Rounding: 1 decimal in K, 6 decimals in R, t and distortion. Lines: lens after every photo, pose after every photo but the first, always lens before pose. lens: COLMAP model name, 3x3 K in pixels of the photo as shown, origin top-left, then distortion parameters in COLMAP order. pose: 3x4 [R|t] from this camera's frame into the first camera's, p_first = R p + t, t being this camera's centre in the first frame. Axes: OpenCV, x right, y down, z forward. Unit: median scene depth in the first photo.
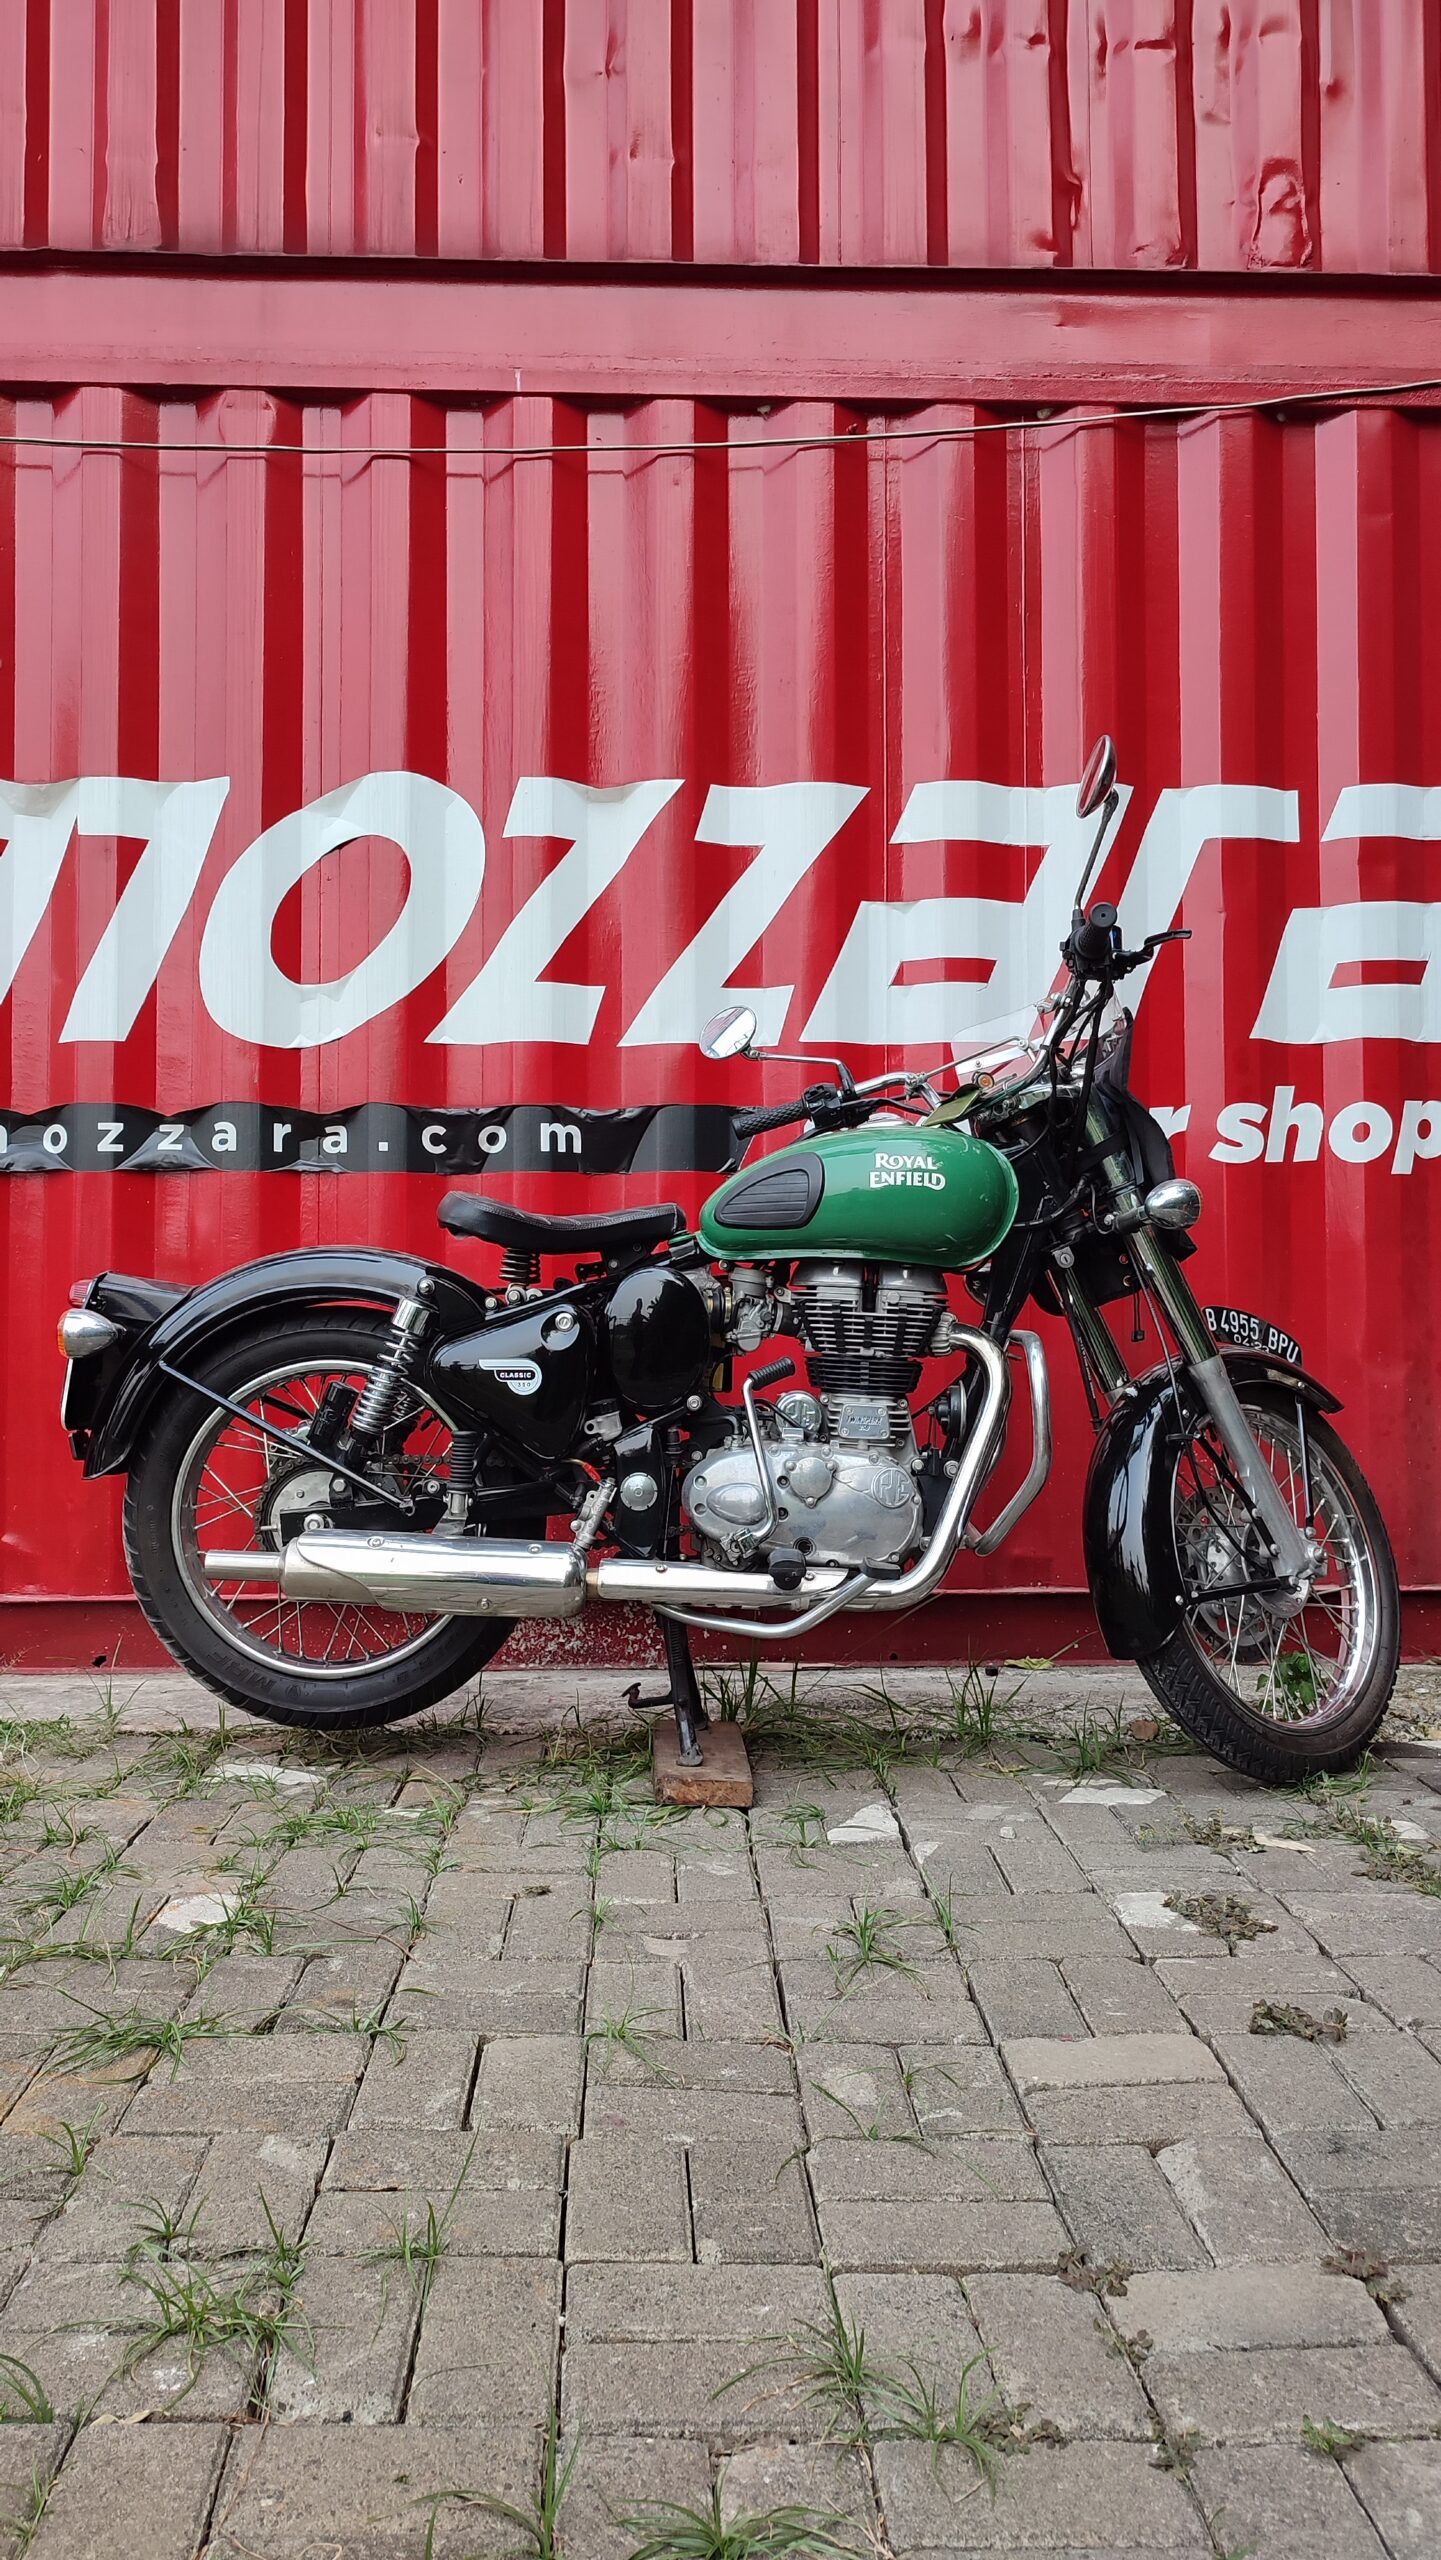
lens RADIAL K [[1881.2, 0, 729.0], [0, 1881.2, 1261.7], [0, 0, 1]] dist [0.014666, -0.018751]
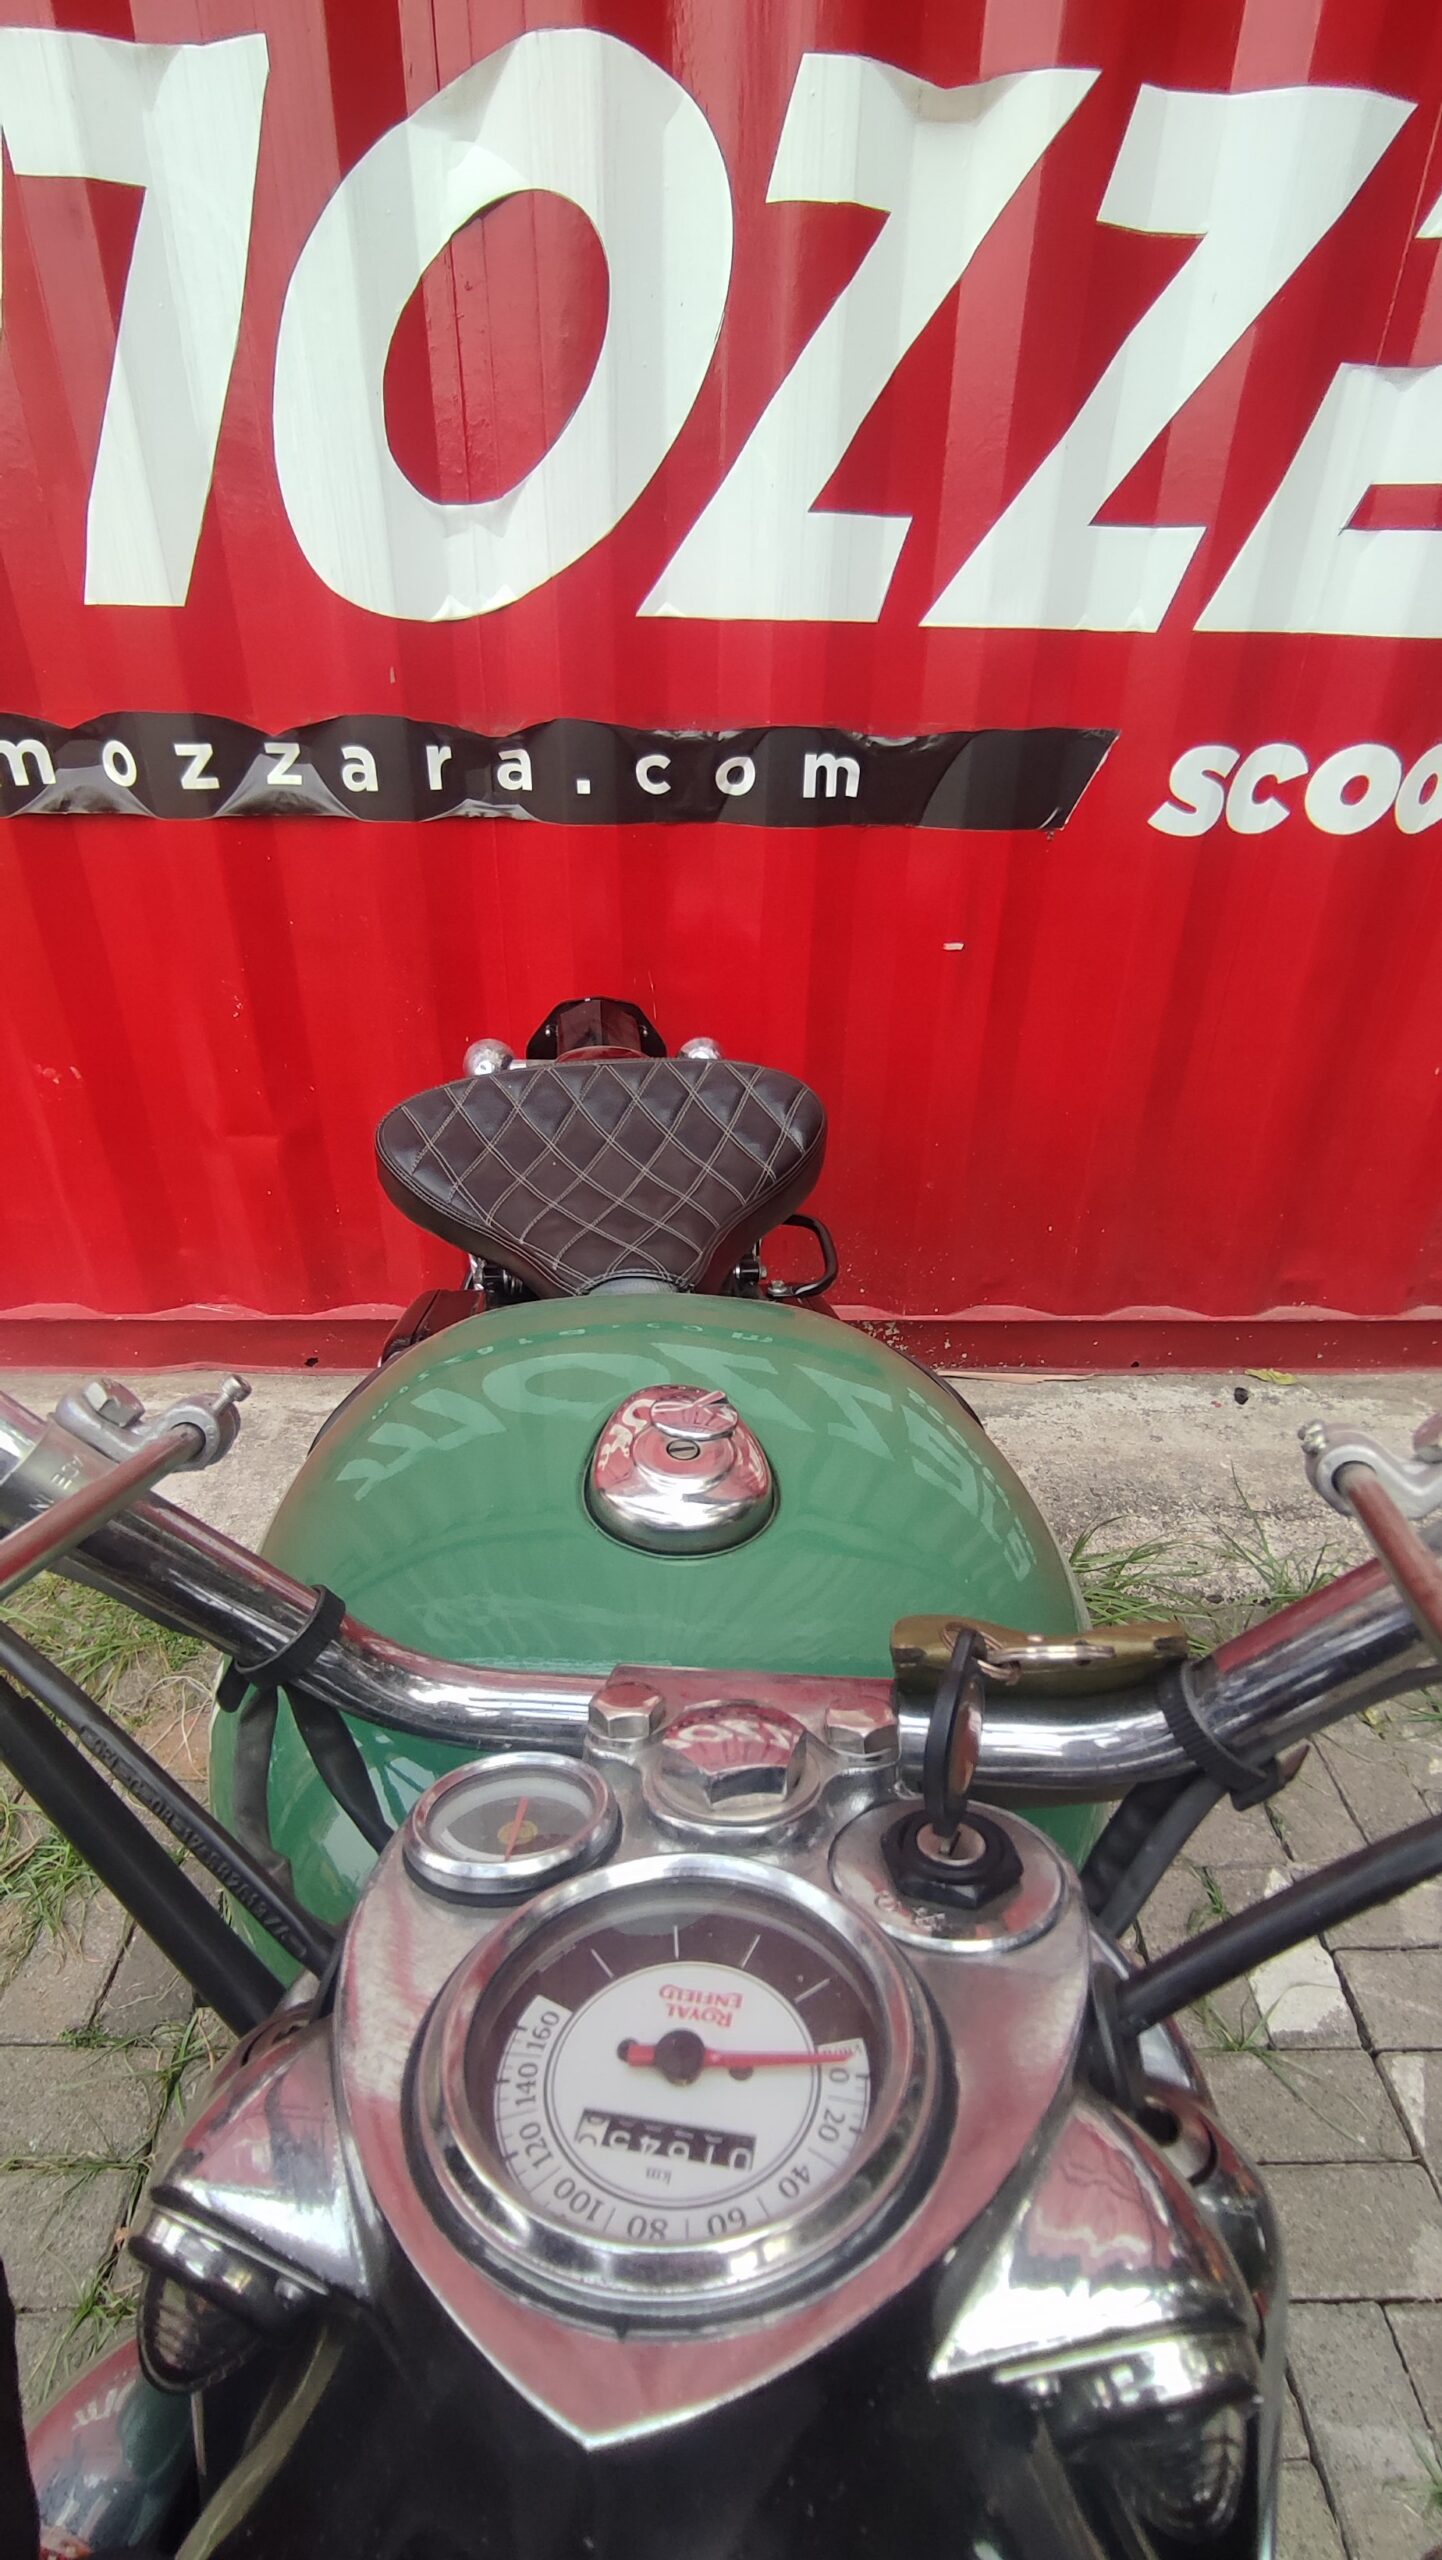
lens RADIAL K [[1136.7, 0, 734.0], [0, 1136.7, 1299.4], [0, 0, 1]] dist [-0.019664, 0.005583]
pose [[0.999557, 0.028152, 0.009691, -0.123786], [-0.028663, 0.821812, 0.569038, -0.144831], [0.008055, -0.569063, 0.822254, 0.531145]]
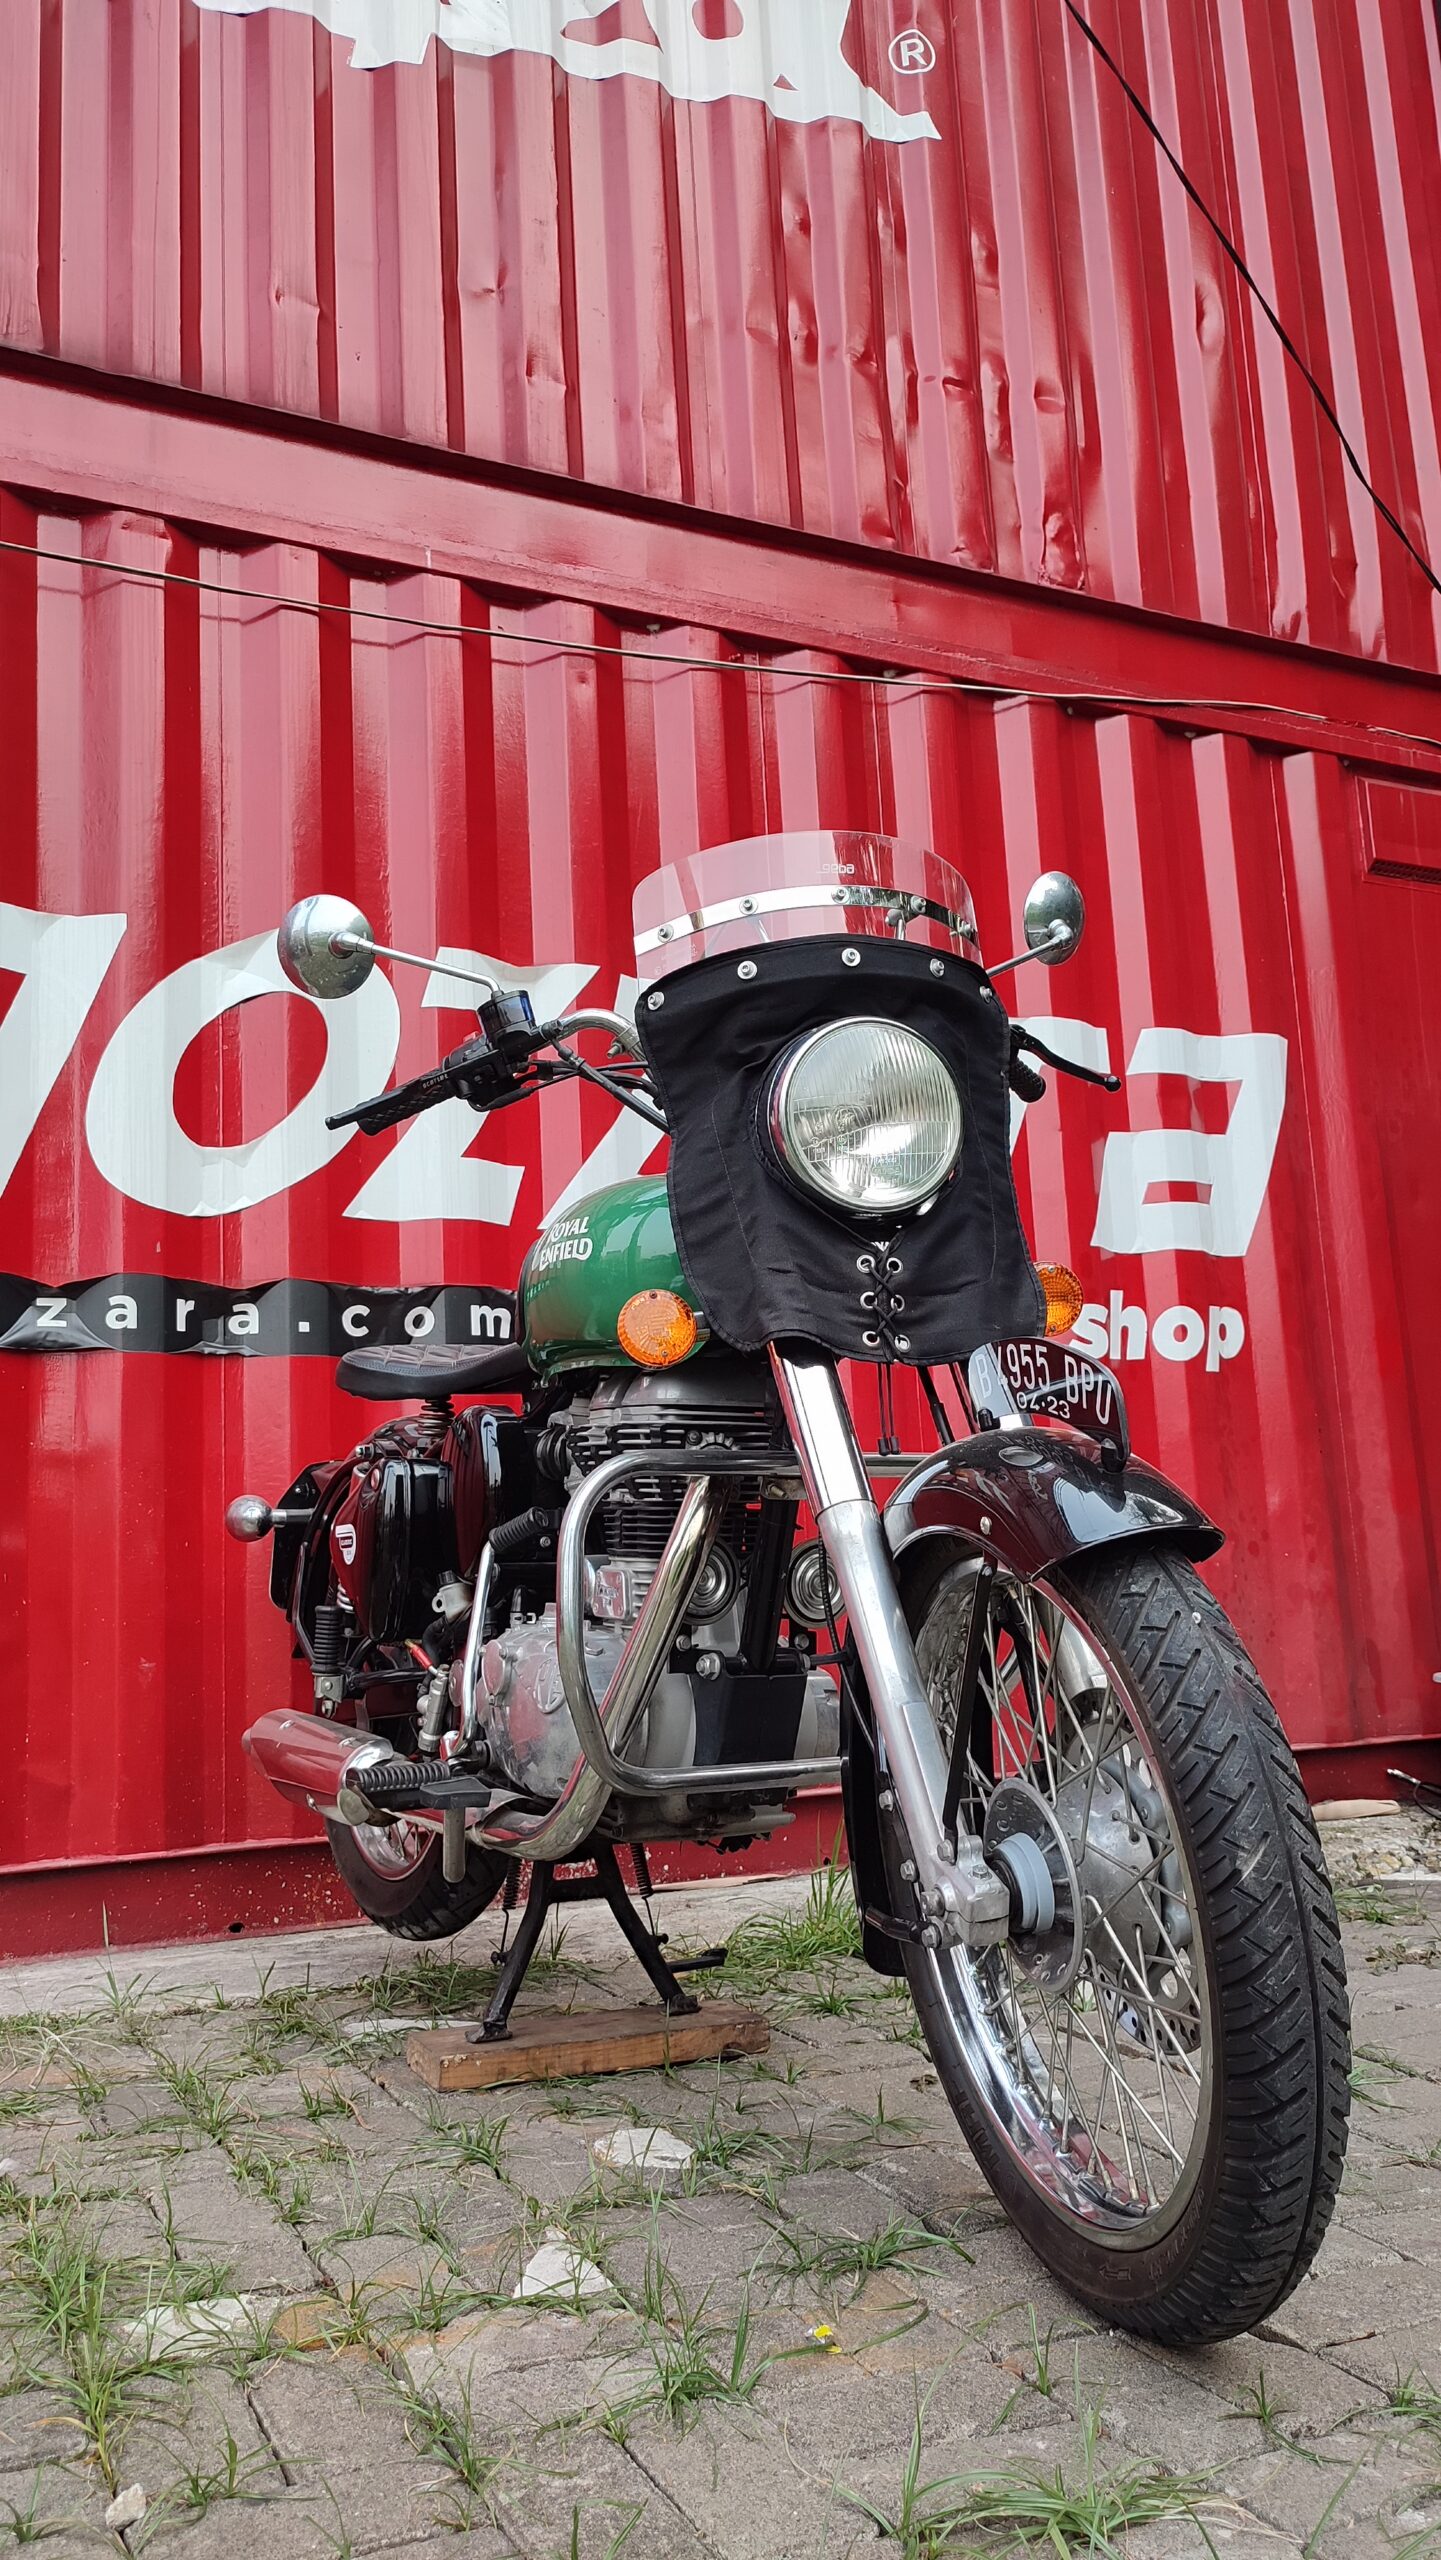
lens RADIAL K [[1881.2, 0, 737.7], [0, 1881.2, 1278.2], [0, 0, 1]] dist [0.014666, -0.018751]
pose [[0.919321, 0.028892, 0.392447, -0.341842], [0.027902, 0.990005, -0.138246, 0.045311], [-0.392519, 0.138043, 0.909326, 0.096147]]
